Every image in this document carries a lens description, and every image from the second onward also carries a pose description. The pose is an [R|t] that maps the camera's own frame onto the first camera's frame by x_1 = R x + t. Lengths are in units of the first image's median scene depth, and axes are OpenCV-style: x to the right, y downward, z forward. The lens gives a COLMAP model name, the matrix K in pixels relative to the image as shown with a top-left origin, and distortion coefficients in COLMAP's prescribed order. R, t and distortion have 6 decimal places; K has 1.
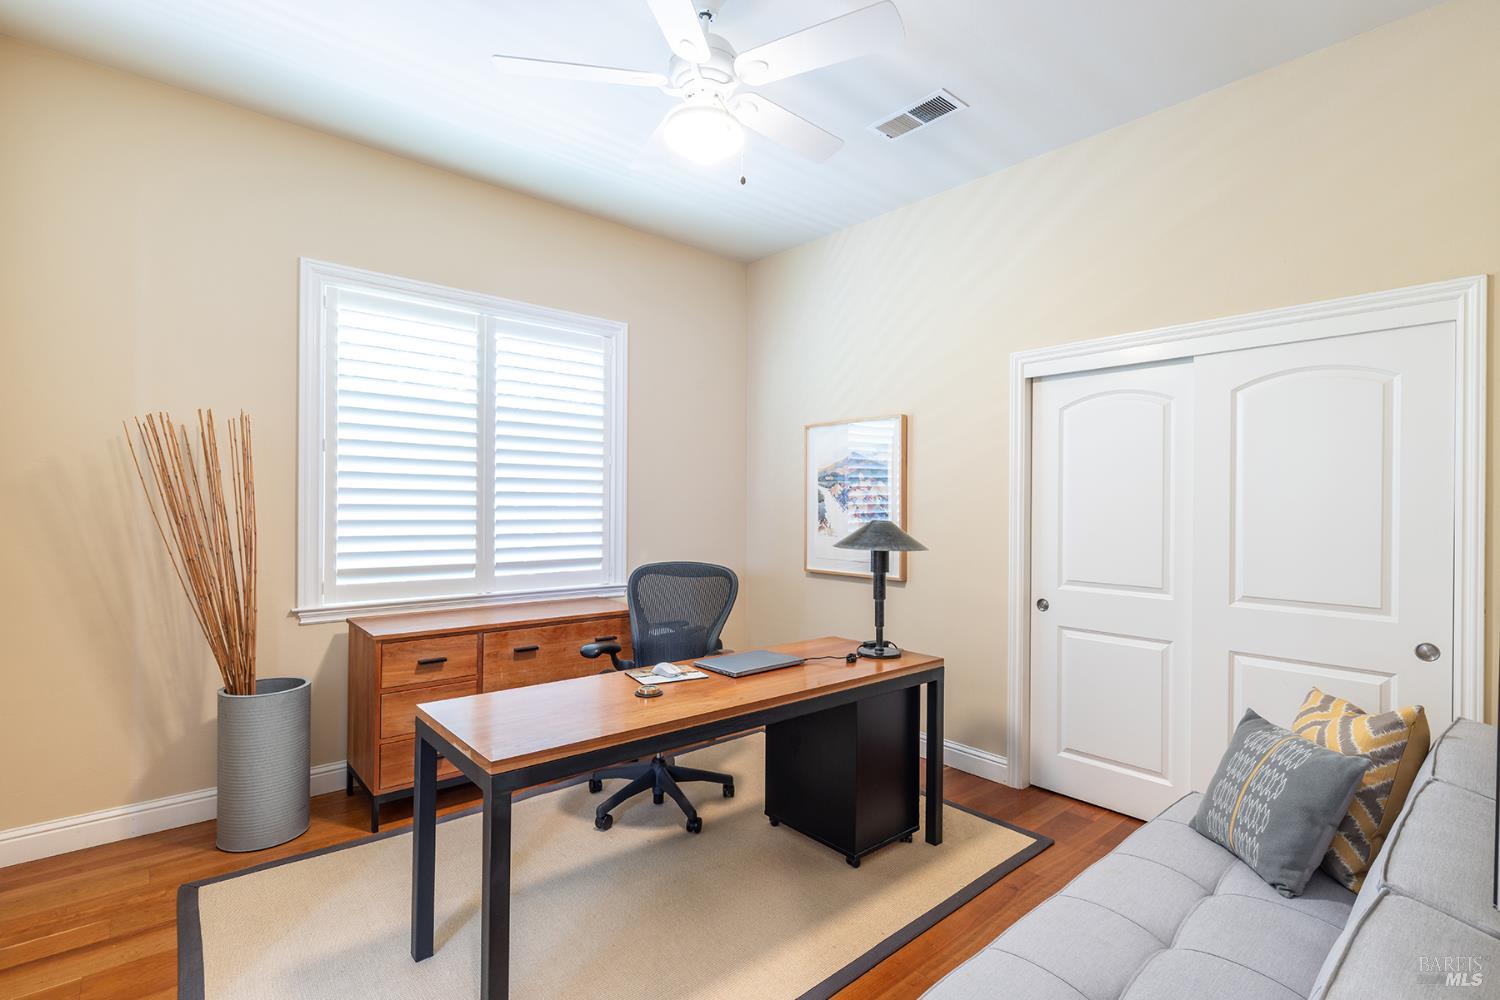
lens RADIAL K [[700.4, 0, 757.0], [0, 700.4, 504.0], [0, 0, 1]] dist [-0.011703, -0.000010]
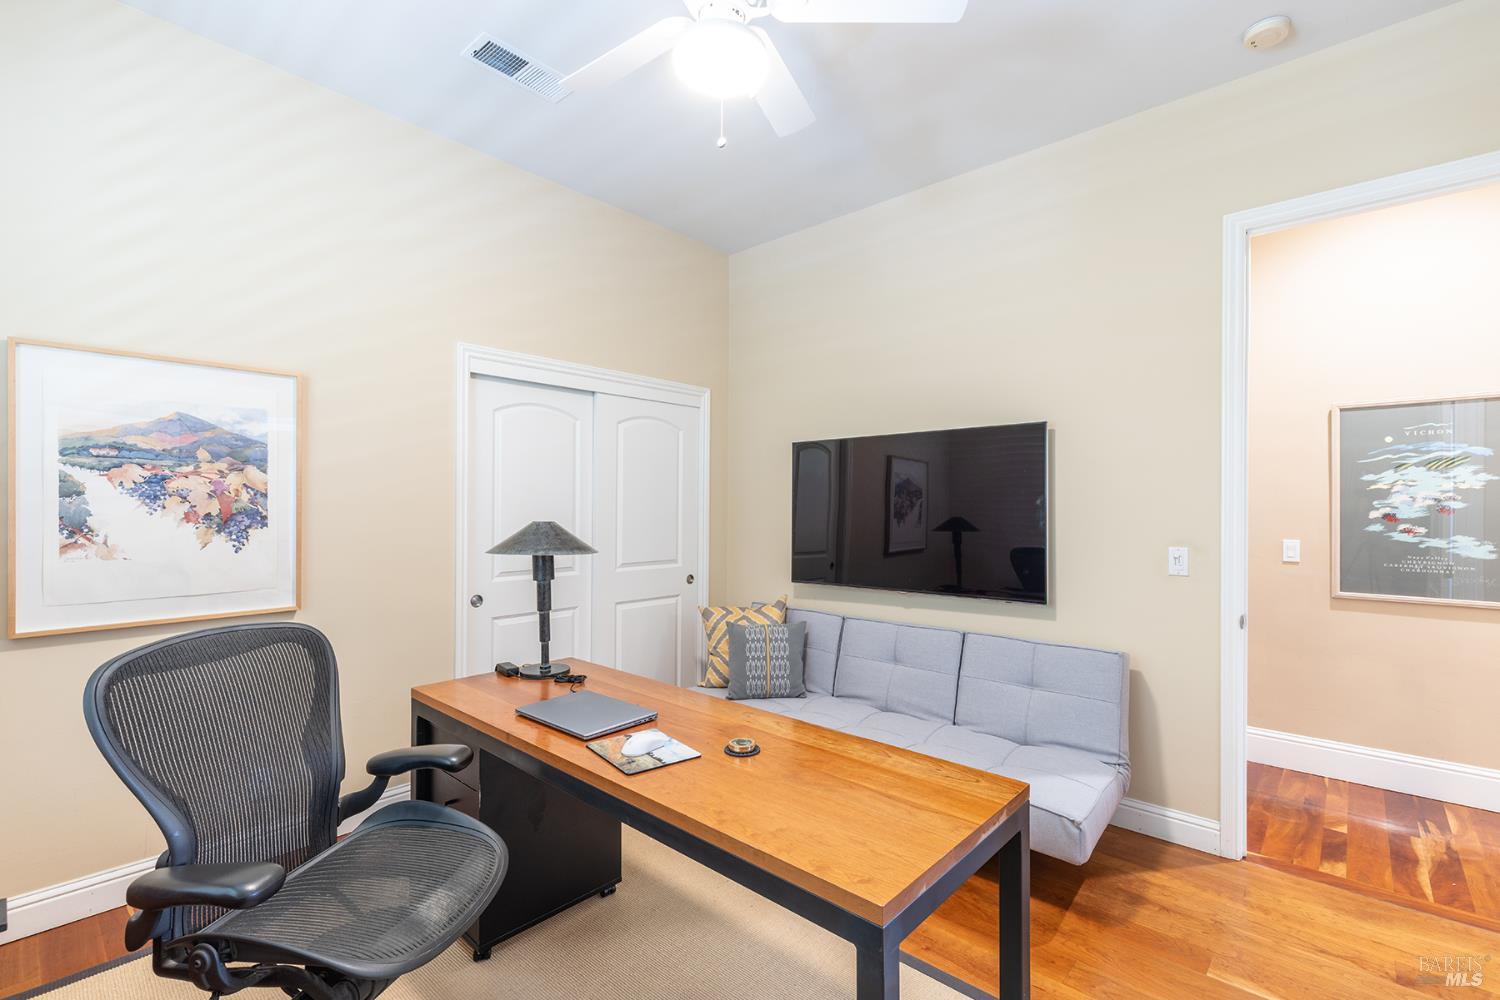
lens RADIAL K [[675.4, 0, 758.4], [0, 675.4, 504.7], [0, 0, 1]] dist [0.009541, -0.000494]
pose [[-0.132711, -0.010005, 0.991104, -0.623110], [-0.007297, 0.999932, 0.009117, -0.006592], [-0.991128, -0.006022, -0.132775, 0.742626]]
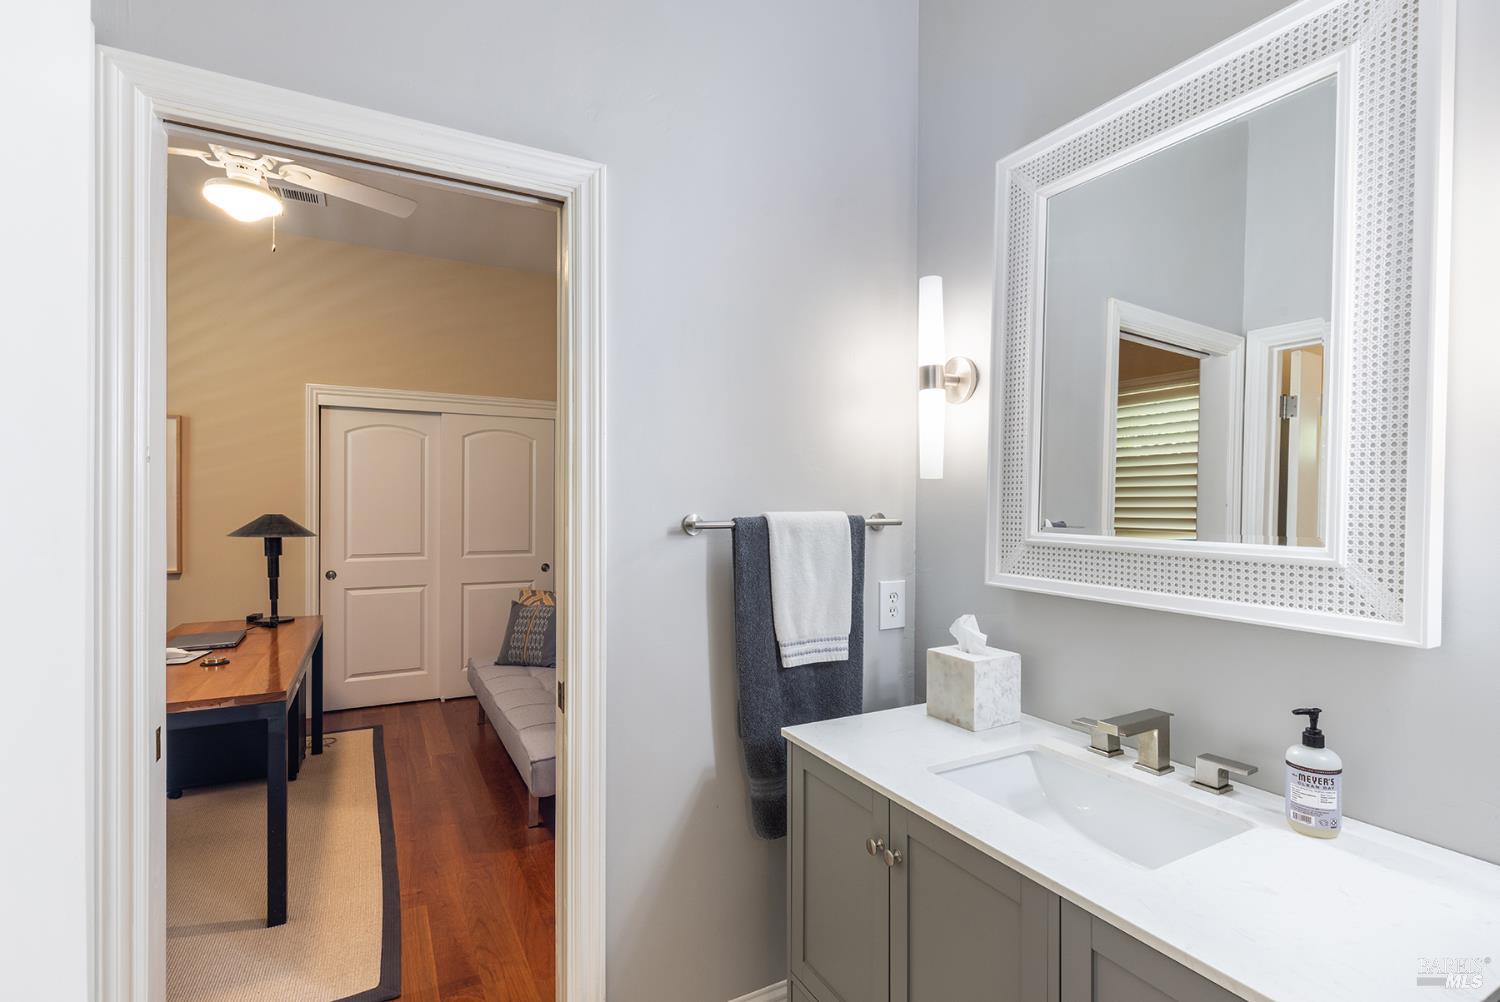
lens RADIAL K [[700.4, 0, 757.0], [0, 700.4, 505.0], [0, 0, 1]] dist [-0.011703, -0.000010]
pose [[0.204300, -0.006545, 0.978886, -0.753957], [-0.001449, 0.999975, 0.006989, -0.001591], [-0.978907, -0.002846, 0.204285, -0.081173]]
